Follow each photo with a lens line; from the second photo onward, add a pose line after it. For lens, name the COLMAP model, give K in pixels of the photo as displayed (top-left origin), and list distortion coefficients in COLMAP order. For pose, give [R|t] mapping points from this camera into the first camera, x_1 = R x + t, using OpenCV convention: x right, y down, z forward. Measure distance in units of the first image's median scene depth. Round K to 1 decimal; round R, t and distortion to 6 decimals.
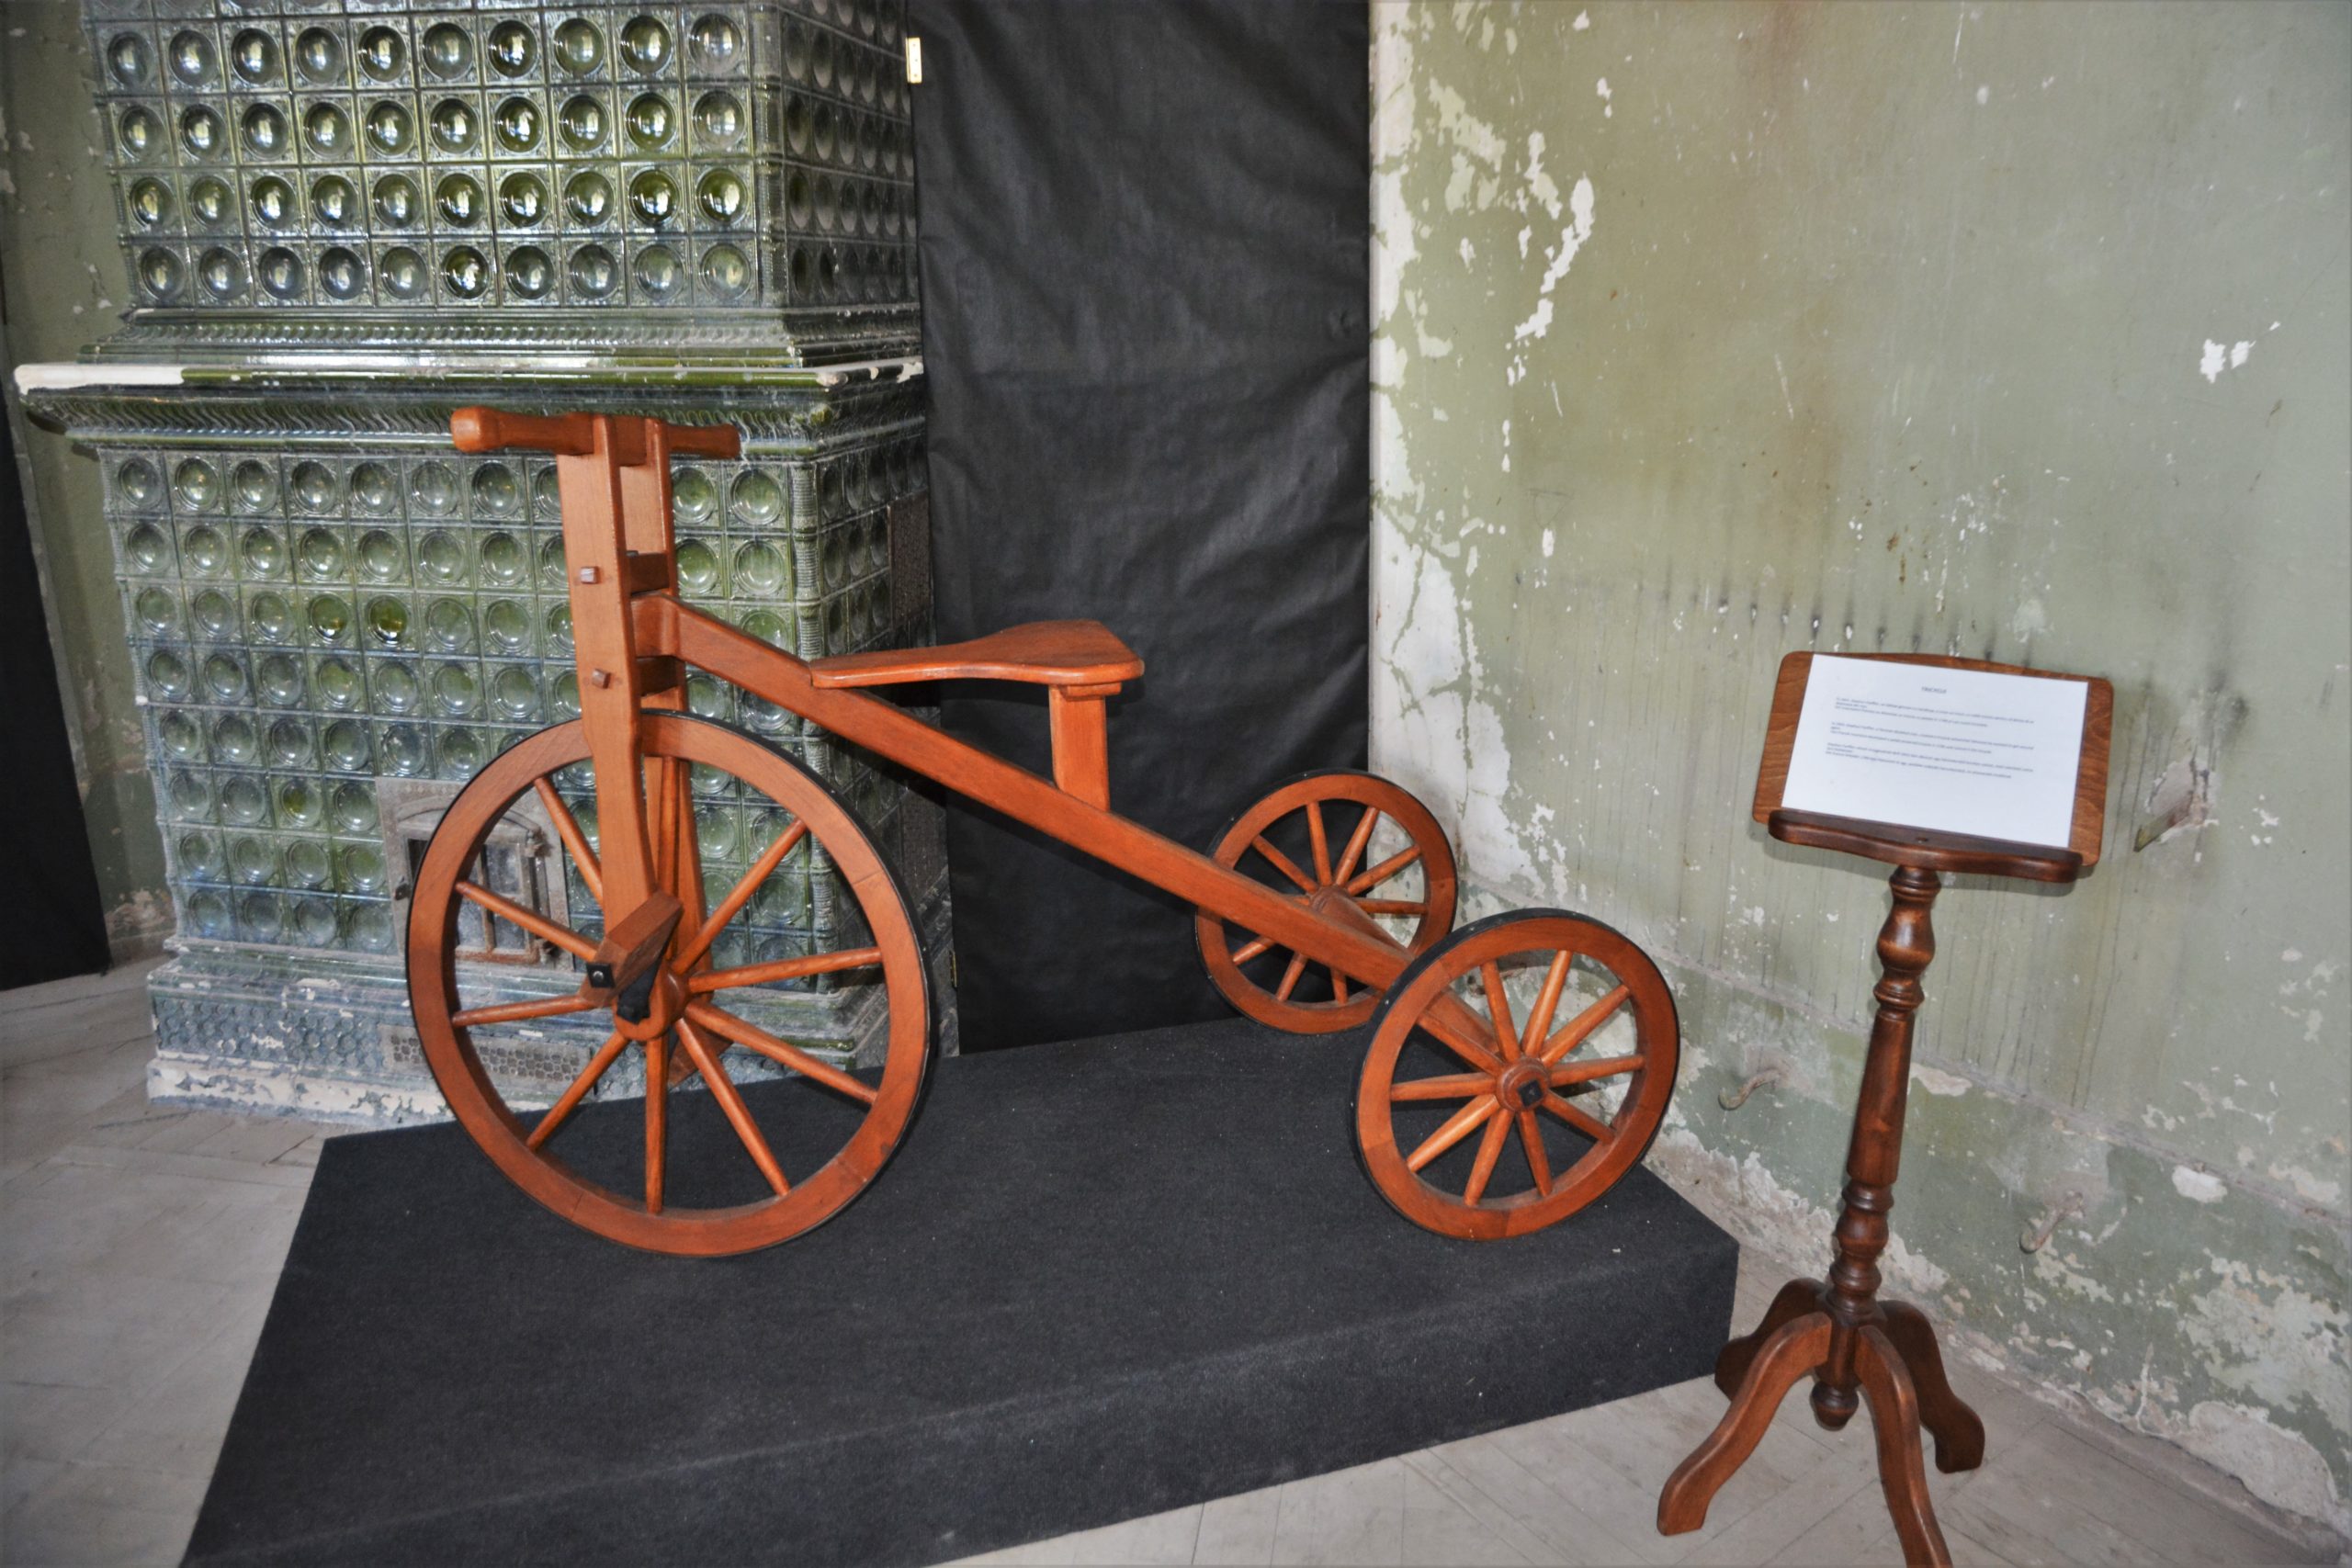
lens RADIAL K [[1635.9, 0, 1211.8], [0, 1635.9, 746.4], [0, 0, 1]] dist [-0.114161, 0.081640]
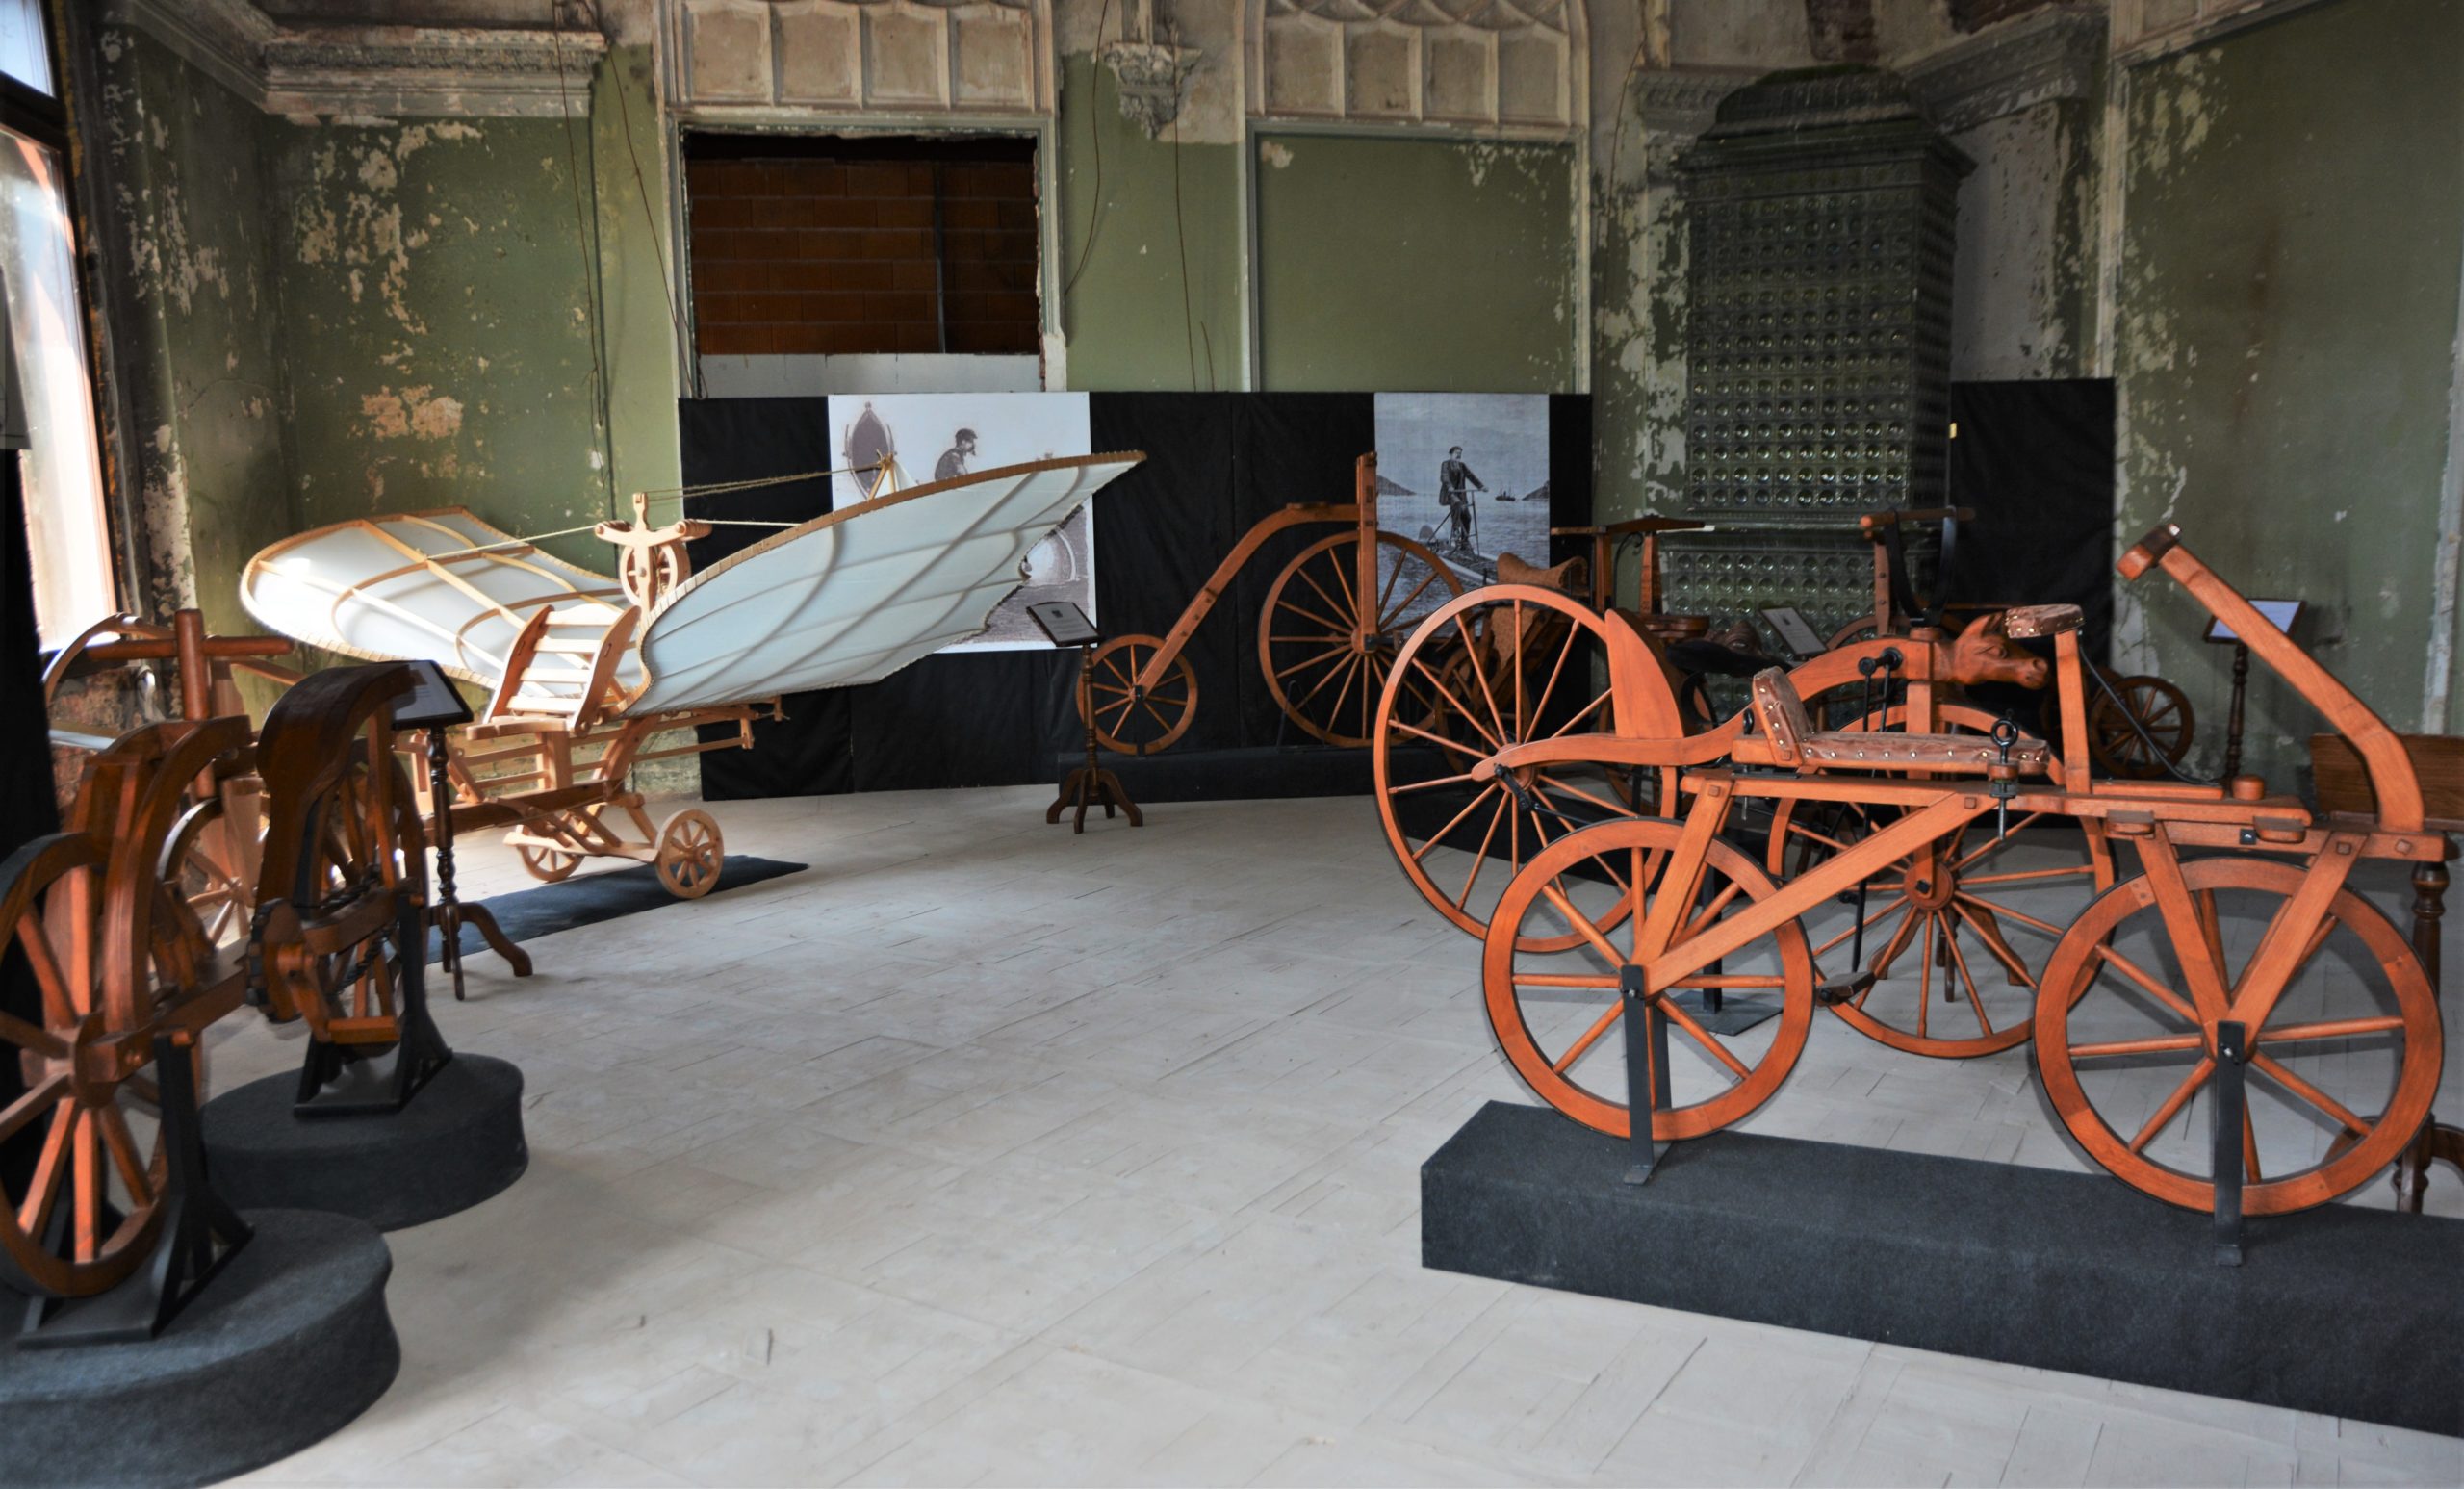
lens RADIAL K [[1799.2, 0, 1266.4], [0, 1799.2, 778.0], [0, 0, 1]] dist [-0.129402, 0.116193]
pose [[0.915417, 0.042908, -0.400214, -0.010924], [-0.092394, 0.990152, -0.105177, 0.719204], [0.391760, 0.133258, 0.910366, -2.540576]]
